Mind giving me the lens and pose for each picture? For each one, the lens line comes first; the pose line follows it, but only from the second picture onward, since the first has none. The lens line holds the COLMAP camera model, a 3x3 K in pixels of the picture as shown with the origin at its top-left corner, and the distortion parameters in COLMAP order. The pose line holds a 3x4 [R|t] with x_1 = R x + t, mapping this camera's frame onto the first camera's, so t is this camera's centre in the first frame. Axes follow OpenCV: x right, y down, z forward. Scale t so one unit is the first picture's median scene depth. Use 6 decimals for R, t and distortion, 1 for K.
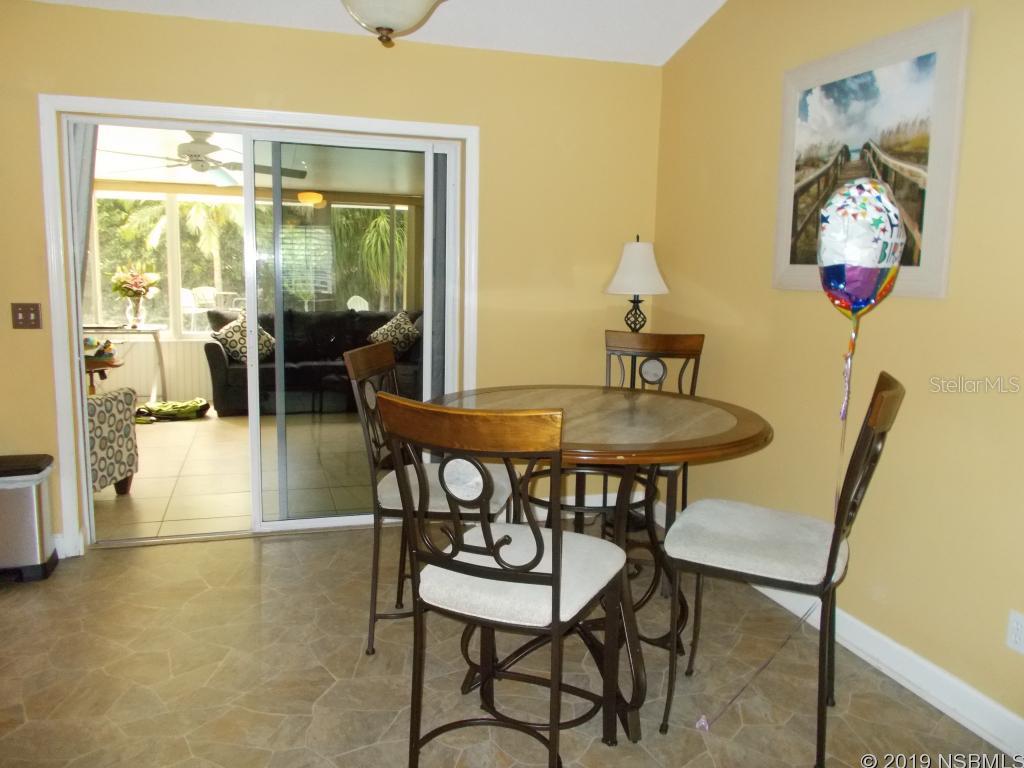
lens RADIAL K [[790.2, 0, 518.9], [0, 790.2, 368.4], [0, 0, 1]] dist [0.044272, -0.049364]
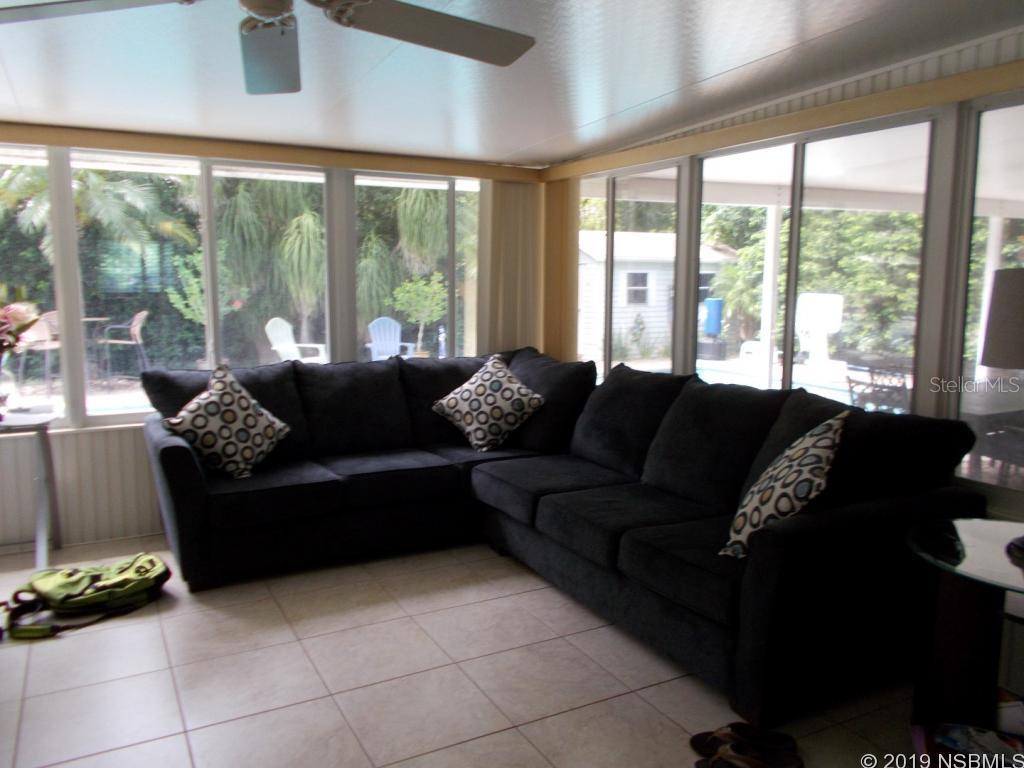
lens RADIAL K [[790.2, 0, 518.9], [0, 790.2, 368.4], [0, 0, 1]] dist [0.044272, -0.049364]
pose [[0.983727, -0.037992, 0.175606, -0.238231], [0.039547, 0.999203, -0.005363, -0.062744], [-0.175262, 0.012220, 0.984446, 0.434936]]
